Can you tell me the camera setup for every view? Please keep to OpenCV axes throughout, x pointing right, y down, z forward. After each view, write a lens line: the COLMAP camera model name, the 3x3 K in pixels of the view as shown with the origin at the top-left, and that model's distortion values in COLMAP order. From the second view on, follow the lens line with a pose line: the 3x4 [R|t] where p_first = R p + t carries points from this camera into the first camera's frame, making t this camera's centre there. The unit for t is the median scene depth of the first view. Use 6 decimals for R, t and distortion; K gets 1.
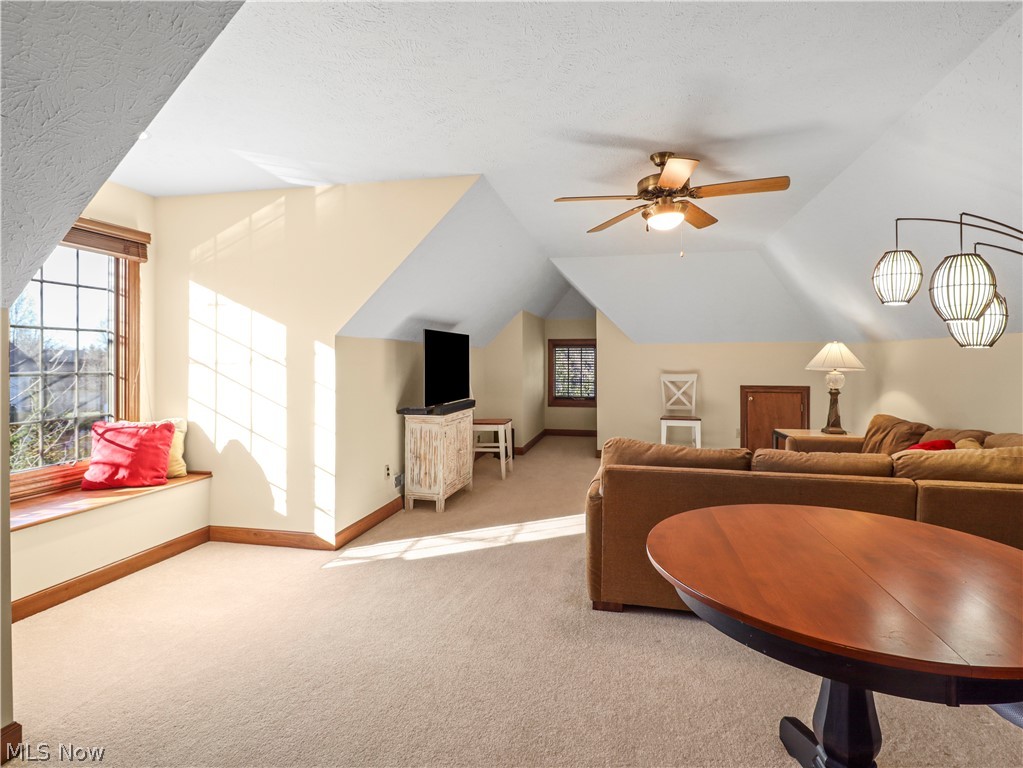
lens RADIAL K [[550.1, 0, 508.9], [0, 550.1, 364.0], [0, 0, 1]] dist [0.001075, 0.000121]
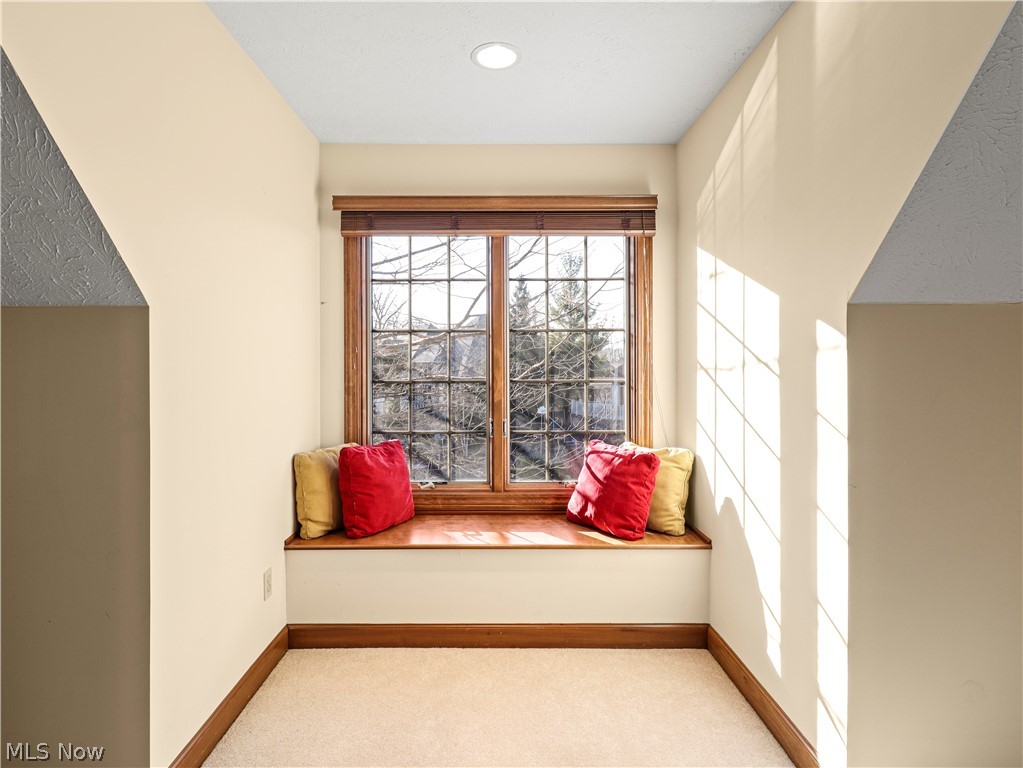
lens RADIAL K [[550.1, 0, 508.9], [0, 550.1, 364.0], [0, 0, 1]] dist [0.001075, 0.000121]
pose [[0.216561, -0.005228, -0.976255, 0.030006], [-0.005148, 0.999966, -0.006497, -0.002476], [0.976256, 0.006432, 0.216526, 0.663237]]
